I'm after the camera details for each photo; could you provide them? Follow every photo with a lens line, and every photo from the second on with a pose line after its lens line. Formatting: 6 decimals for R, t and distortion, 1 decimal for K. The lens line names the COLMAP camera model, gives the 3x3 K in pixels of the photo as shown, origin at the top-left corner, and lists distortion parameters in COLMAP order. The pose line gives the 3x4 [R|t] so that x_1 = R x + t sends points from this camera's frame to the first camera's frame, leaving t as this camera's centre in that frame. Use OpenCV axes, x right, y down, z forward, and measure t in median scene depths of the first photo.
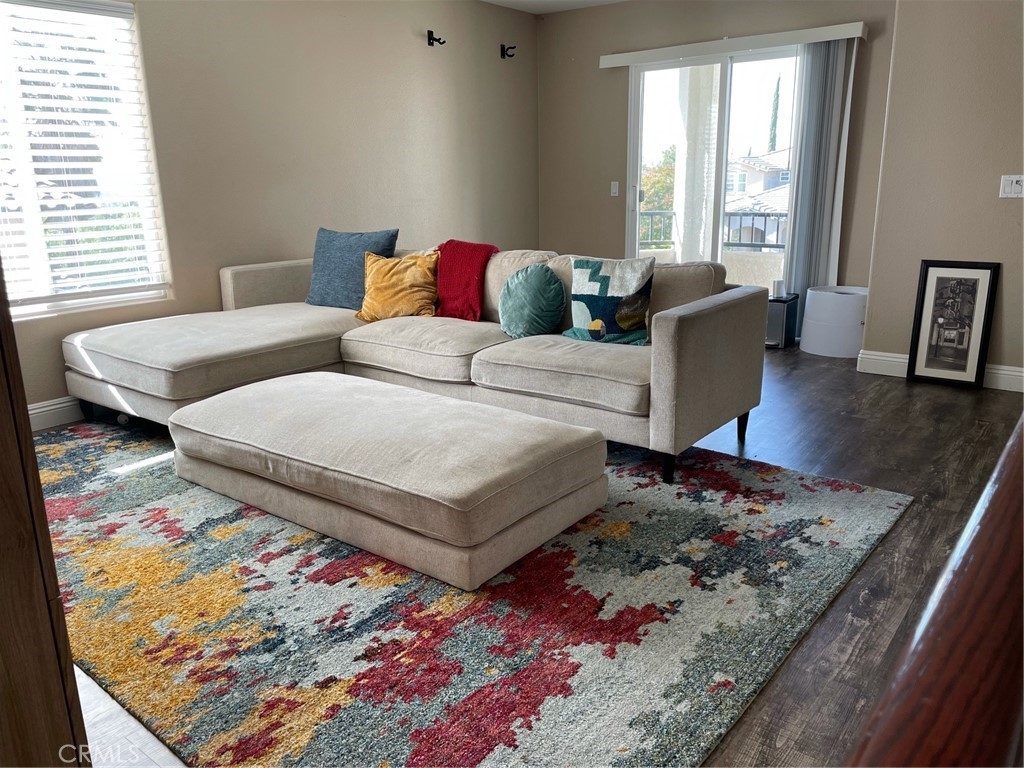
lens RADIAL K [[777.2, 0, 512.0], [0, 777.2, 384.0], [0, 0, 1]] dist [0.039645, -0.001917]
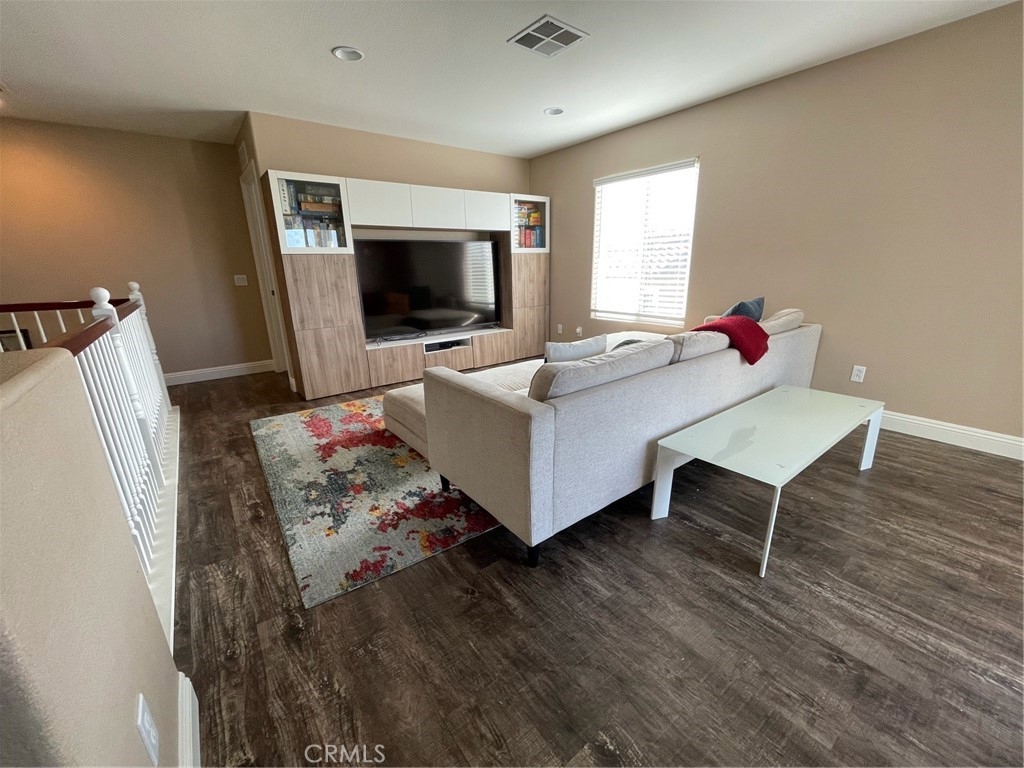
lens RADIAL K [[409.3, 0, 512.0], [0, 409.3, 384.0], [0, 0, 1]] dist [0.000008, 0.000040]
pose [[-0.248920, 0.299928, -0.920914, 0.951769], [-0.220167, 0.908426, 0.355371, -0.401384], [0.943168, 0.291213, -0.160091, 1.416433]]
